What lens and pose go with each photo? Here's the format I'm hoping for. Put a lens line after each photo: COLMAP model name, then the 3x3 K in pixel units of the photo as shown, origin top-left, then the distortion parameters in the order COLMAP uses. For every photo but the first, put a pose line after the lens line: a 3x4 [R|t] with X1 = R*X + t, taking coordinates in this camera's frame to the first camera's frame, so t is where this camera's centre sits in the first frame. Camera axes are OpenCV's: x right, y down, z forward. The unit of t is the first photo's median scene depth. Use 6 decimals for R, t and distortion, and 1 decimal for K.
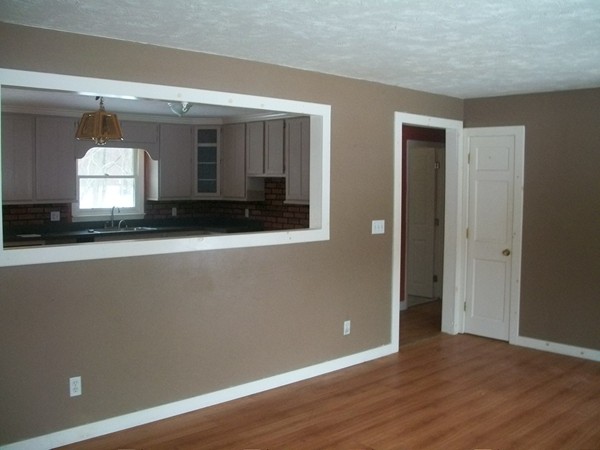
lens RADIAL K [[635.0, 0, 300.0], [0, 635.0, 225.0], [0, 0, 1]] dist [-0.216283, 0.226555]
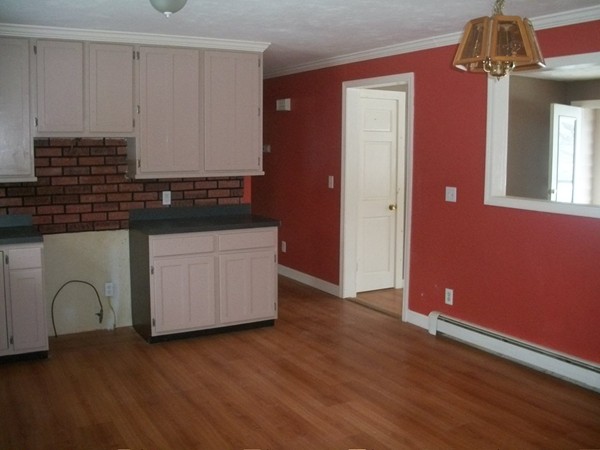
lens RADIAL K [[635.0, 0, 300.0], [0, 635.0, 225.0], [0, 0, 1]] dist [-0.216283, 0.226555]
pose [[0.226327, -0.132209, 0.965037, -0.552945], [0.064714, 0.990598, 0.120533, -0.049559], [-0.971899, 0.035172, 0.232755, 0.646321]]
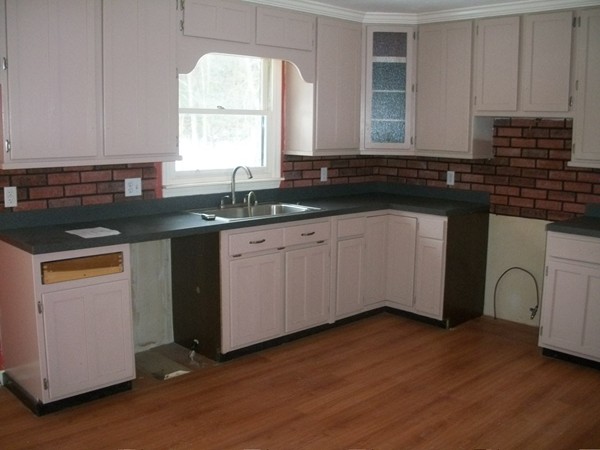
lens RADIAL K [[620.0, 0, 300.0], [0, 620.0, 225.0], [0, 0, 1]] dist [-0.226863, 0.170685]
pose [[0.999925, 0.002283, 0.012057, -0.243486], [-0.003302, 0.996363, 0.085149, -0.024529], [-0.011819, -0.085182, 0.996295, 0.451968]]
